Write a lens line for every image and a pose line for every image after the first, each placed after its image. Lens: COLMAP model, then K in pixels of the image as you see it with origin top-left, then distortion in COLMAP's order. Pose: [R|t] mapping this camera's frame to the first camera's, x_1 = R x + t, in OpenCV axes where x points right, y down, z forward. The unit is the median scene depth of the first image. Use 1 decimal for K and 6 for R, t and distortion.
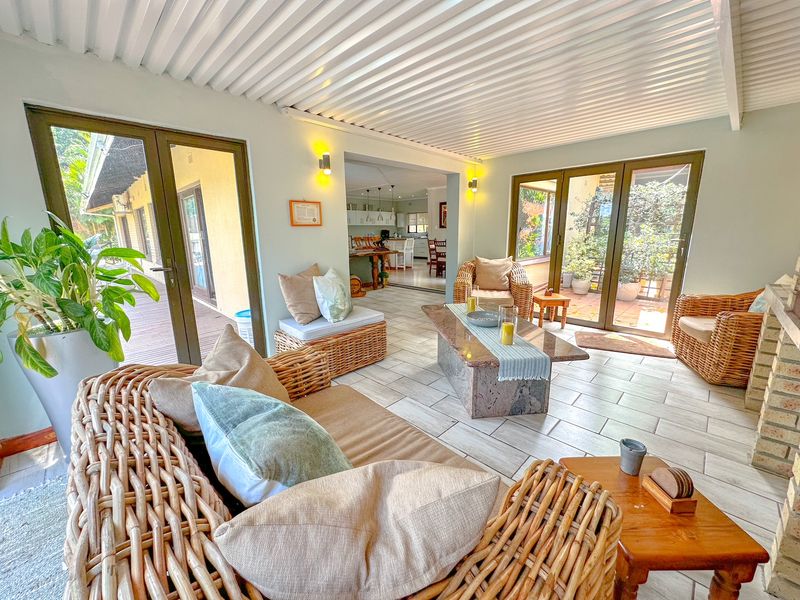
lens RADIAL K [[321.5, 0, 399.8], [0, 321.5, 297.2], [0, 0, 1]] dist [-0.002857, -0.000015]
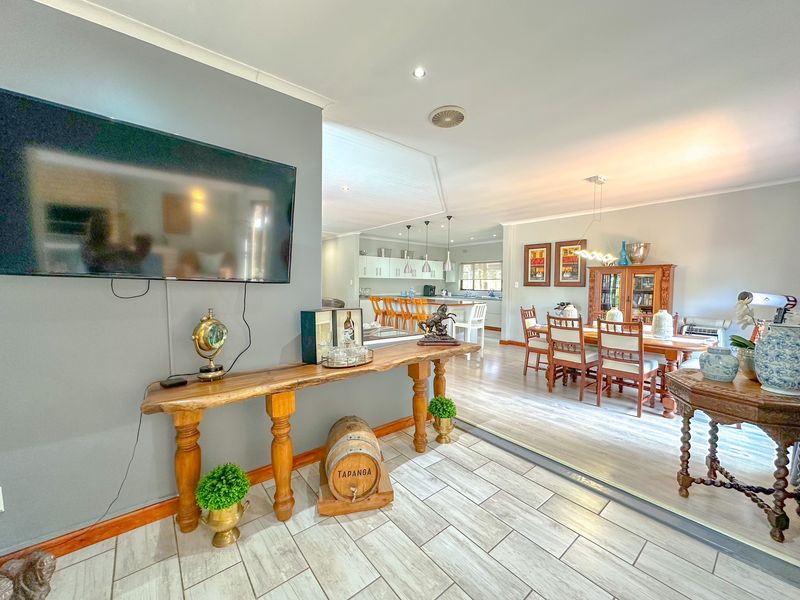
lens RADIAL K [[321.5, 0, 399.8], [0, 321.5, 297.2], [0, 0, 1]] dist [-0.002857, -0.000015]
pose [[0.993343, 0.025808, -0.112269, -0.033808], [-0.043327, 0.986723, -0.156528, -0.075621], [0.106739, 0.160350, 0.981272, 0.325792]]
